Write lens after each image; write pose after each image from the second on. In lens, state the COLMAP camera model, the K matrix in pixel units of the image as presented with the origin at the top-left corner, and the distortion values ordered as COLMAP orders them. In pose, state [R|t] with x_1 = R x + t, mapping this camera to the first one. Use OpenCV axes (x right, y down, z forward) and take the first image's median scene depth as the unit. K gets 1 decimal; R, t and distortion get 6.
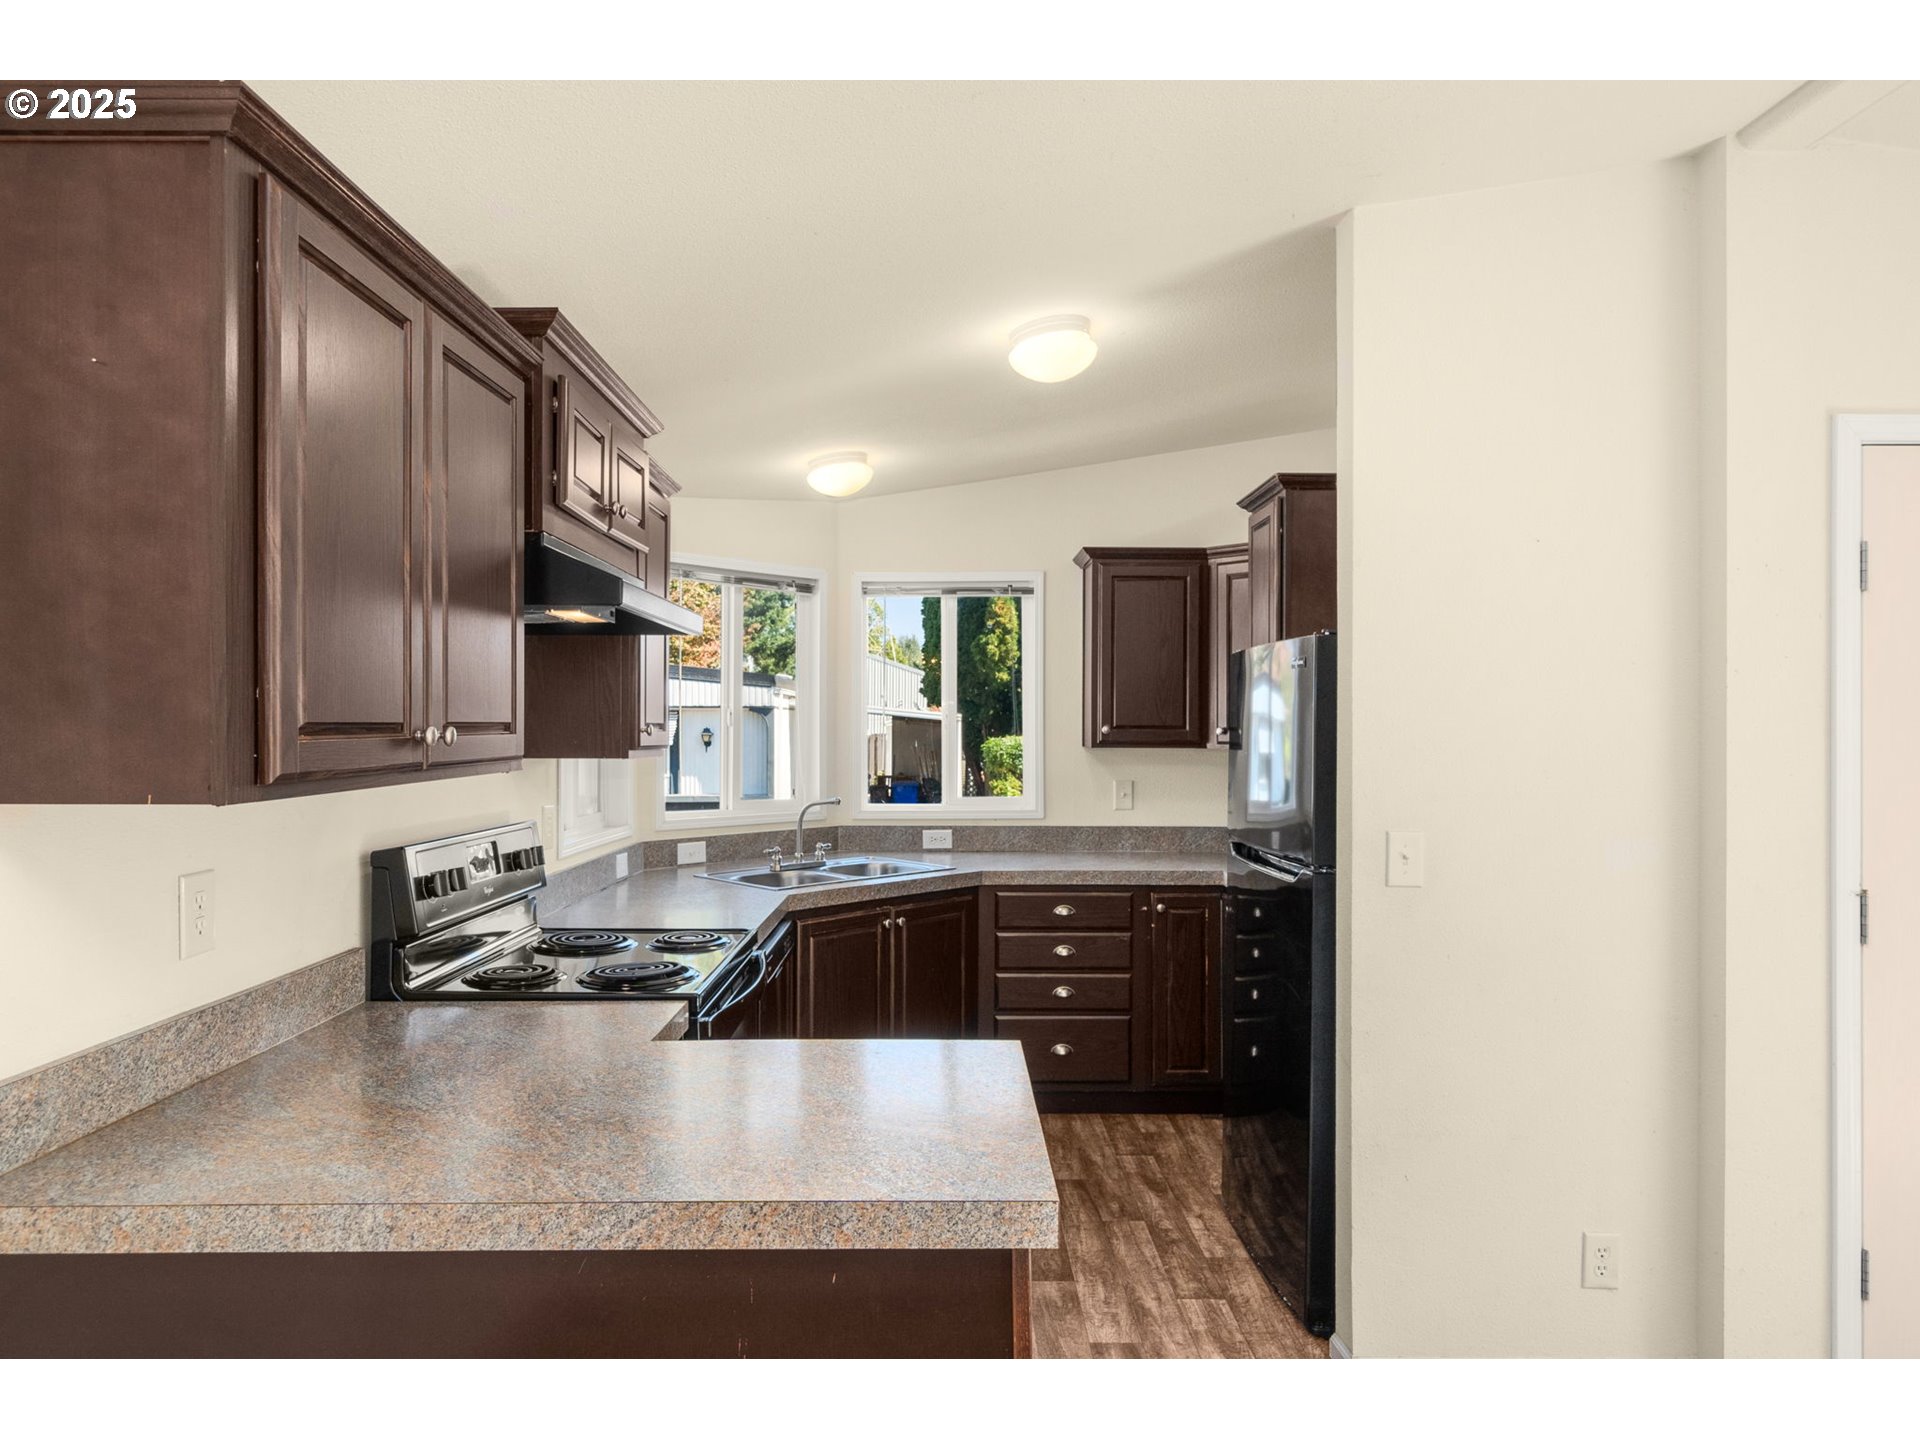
lens RADIAL K [[1147.6, 0, 929.3], [0, 1147.6, 723.8], [0, 0, 1]] dist [0.003283, -0.001443]
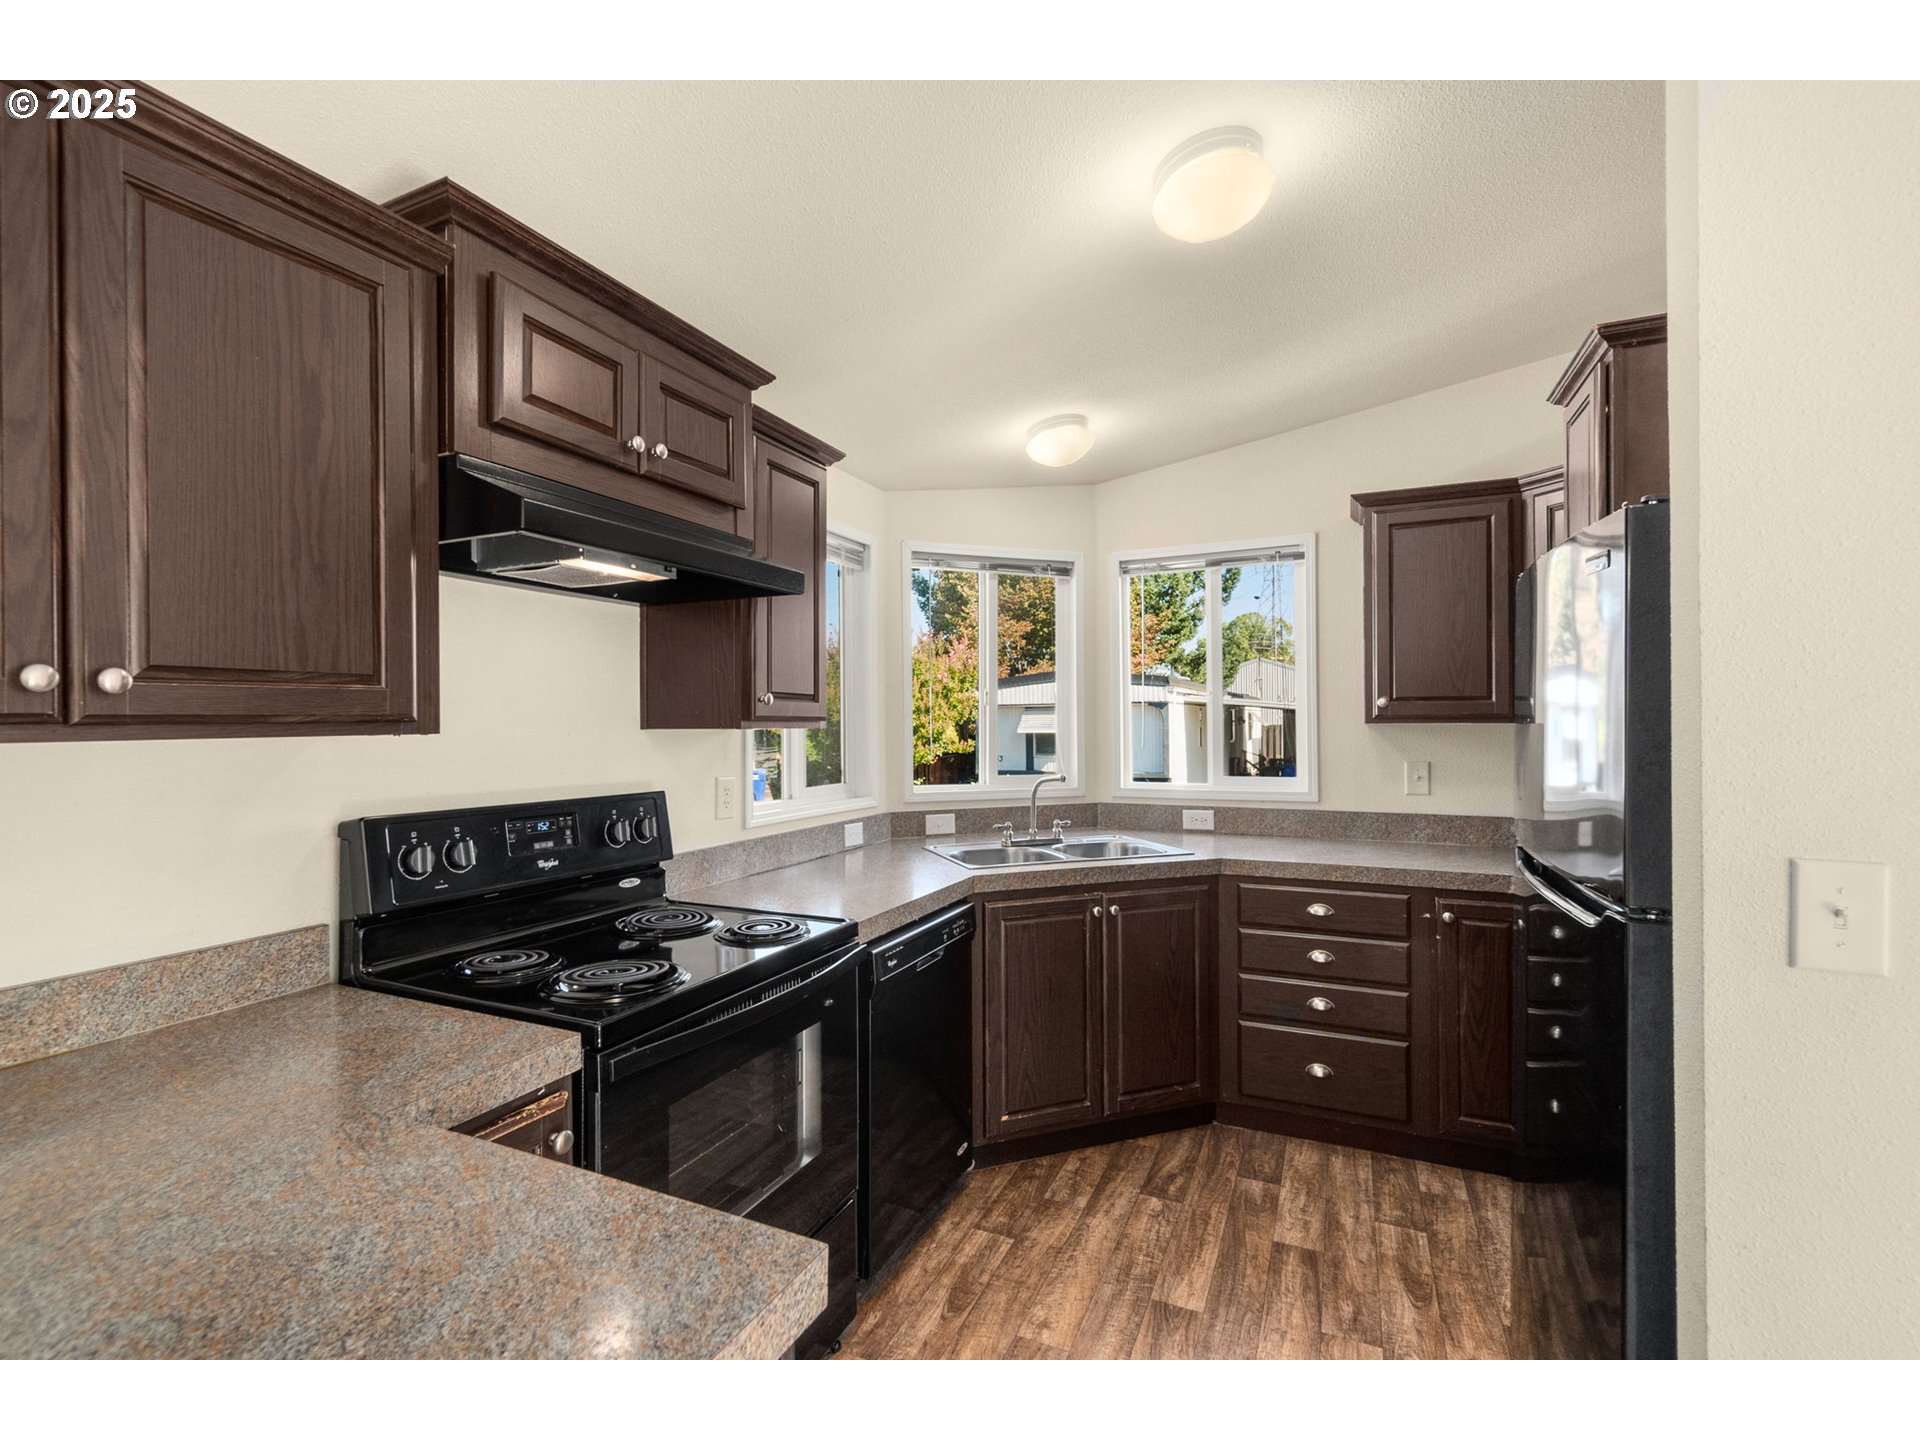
lens RADIAL K [[836.2, 0, 958.5], [0, 836.2, 715.5], [0, 0, 1]] dist [-0.001758, -0.000085]
pose [[0.908383, -0.010732, -0.418002, 0.134718], [0.008194, 0.999935, -0.007866, 0.018725], [0.418060, 0.003720, 0.908412, 0.312328]]
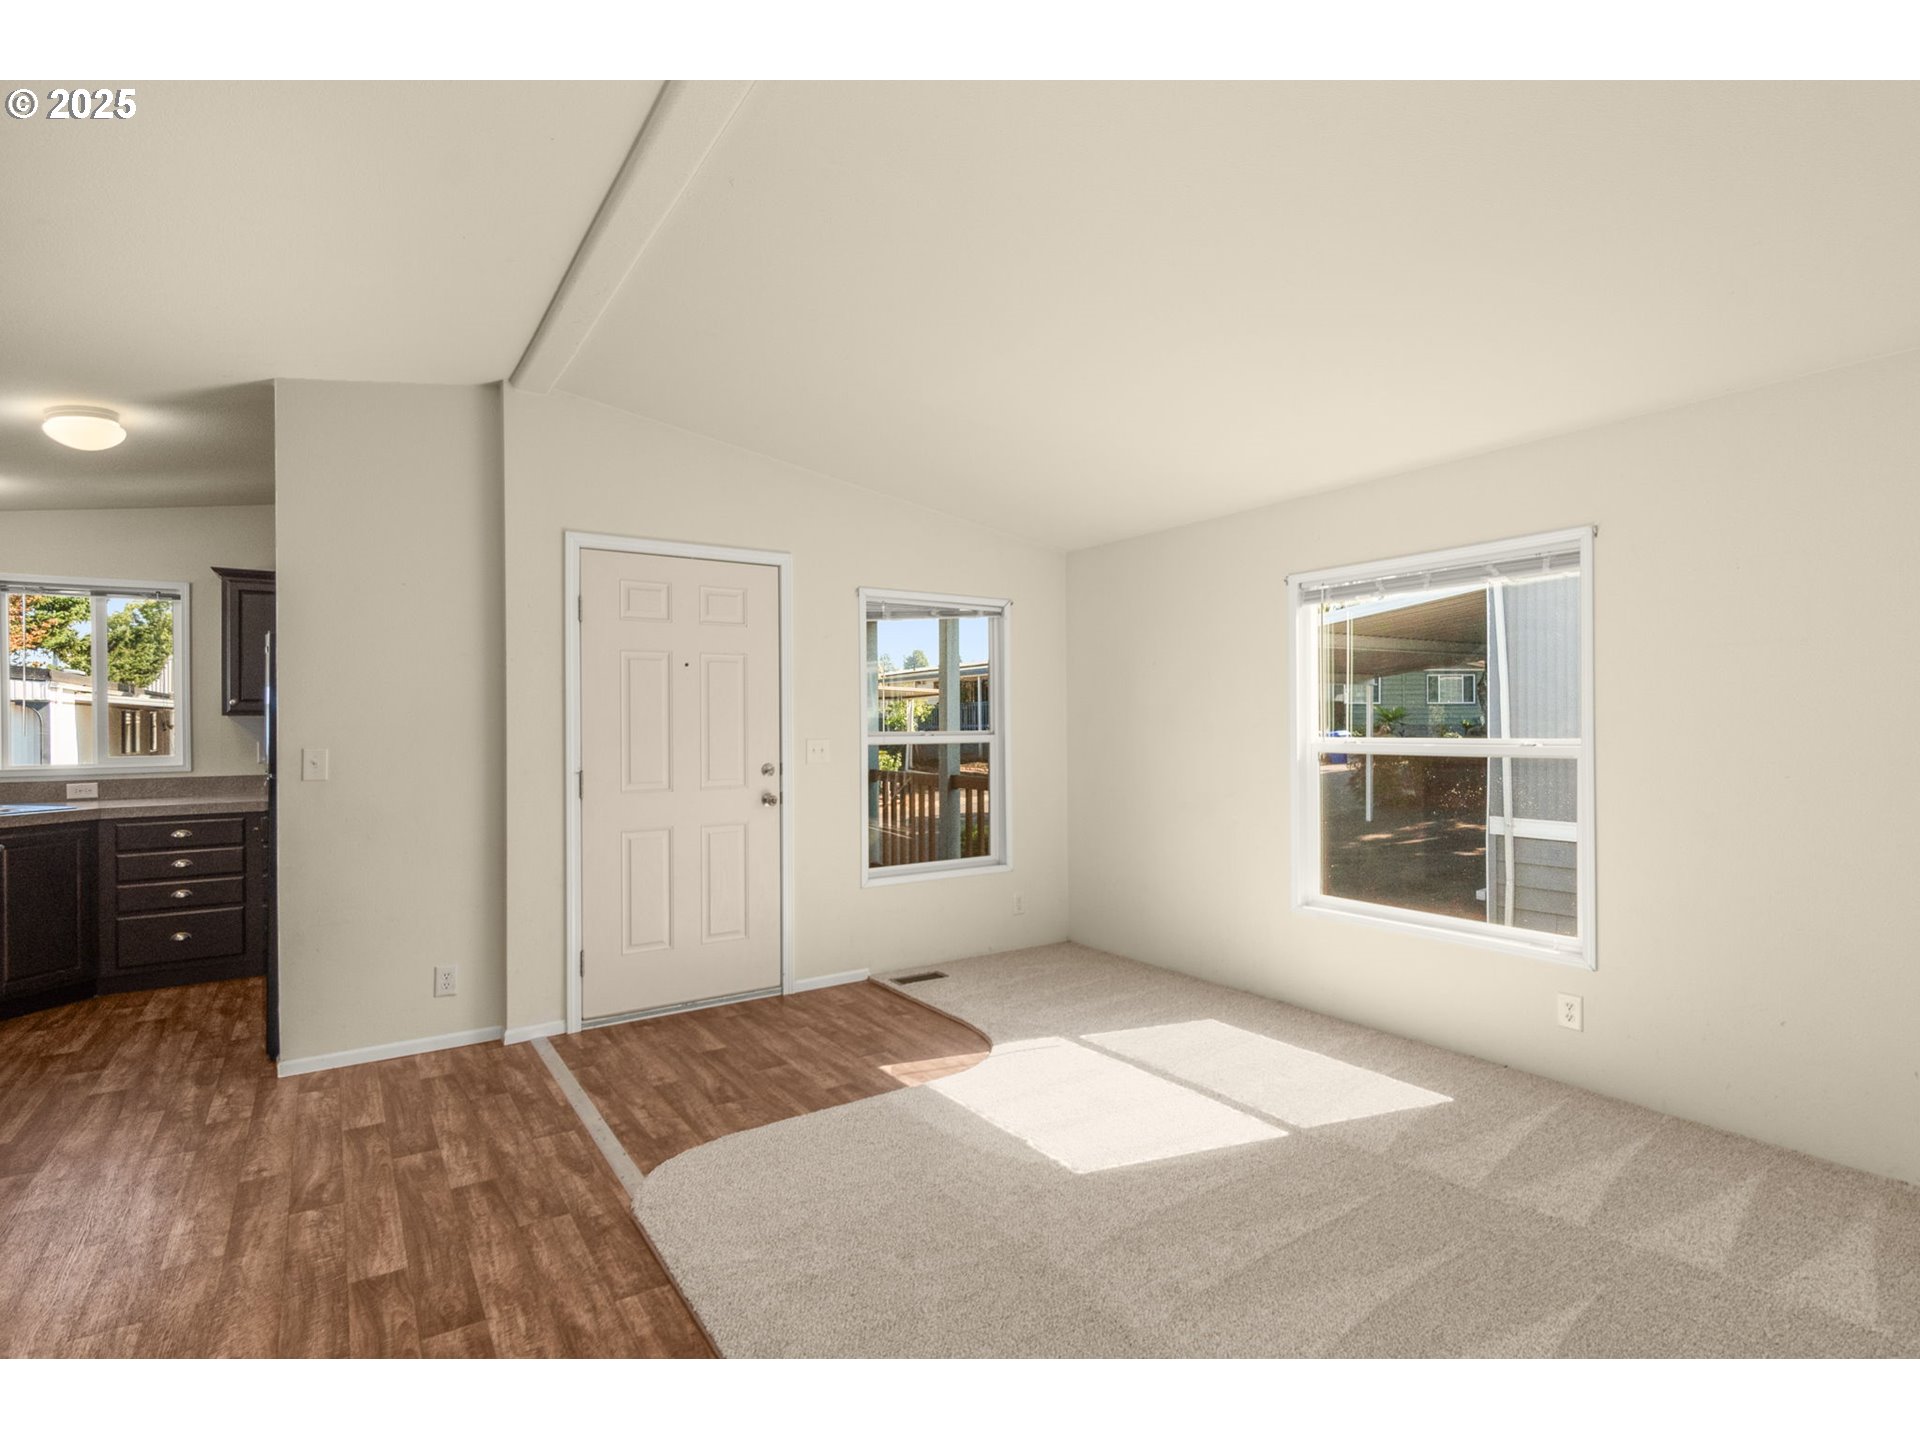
lens RADIAL K [[941.7, 0, 950.0], [0, 941.7, 723.4], [0, 0, 1]] dist [-0.003275, -0.000638]
pose [[0.836150, -0.009382, 0.548421, 0.269458], [0.009657, 0.999951, 0.002384, 0.038235], [-0.548416, 0.003302, 0.836199, -0.427809]]
